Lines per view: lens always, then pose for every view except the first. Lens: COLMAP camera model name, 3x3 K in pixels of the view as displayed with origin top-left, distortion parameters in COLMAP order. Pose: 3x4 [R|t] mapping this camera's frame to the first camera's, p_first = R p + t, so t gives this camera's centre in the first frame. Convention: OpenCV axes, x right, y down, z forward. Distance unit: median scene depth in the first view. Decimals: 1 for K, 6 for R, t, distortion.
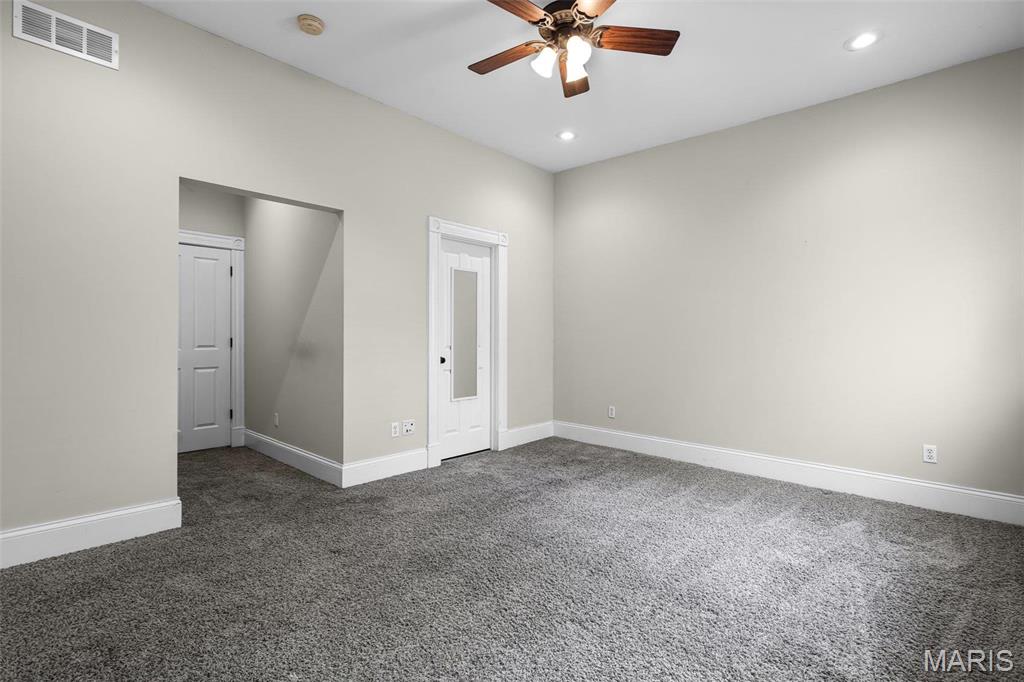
lens RADIAL K [[477.8, 0, 514.5], [0, 477.8, 342.5], [0, 0, 1]] dist [0.000548, -0.000141]
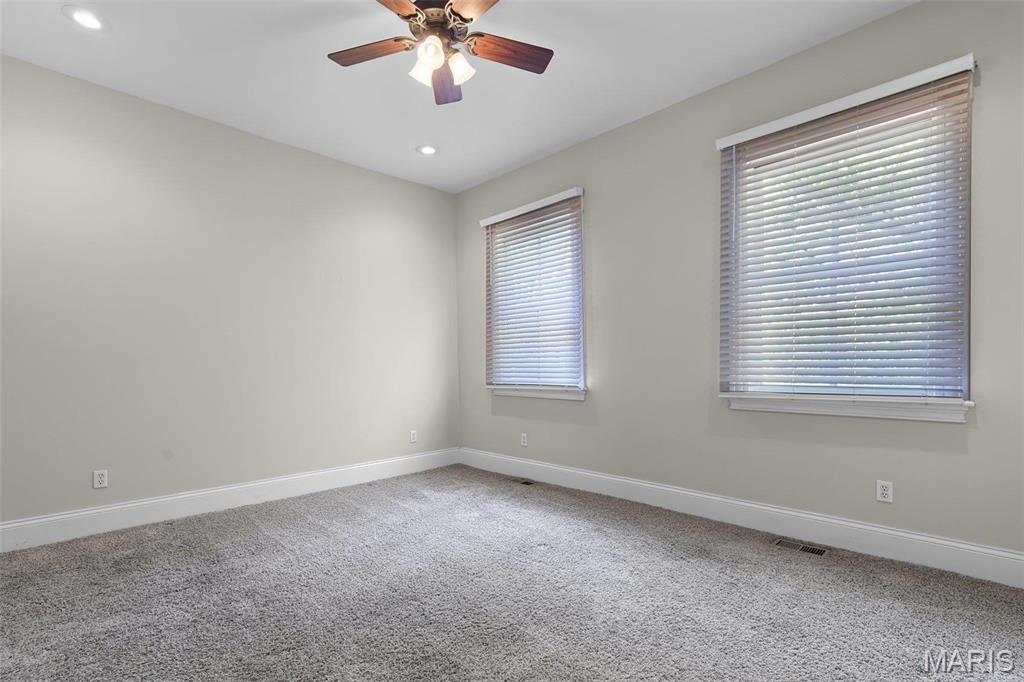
lens RADIAL K [[482.8, 0, 507.2], [0, 482.8, 358.5], [0, 0, 1]] dist [0.001367, 0.000322]
pose [[0.062083, -0.005008, 0.998058, -0.655462], [0.025977, 0.999657, 0.003400, -0.014289], [-0.997733, 0.025715, 0.062192, 0.600447]]
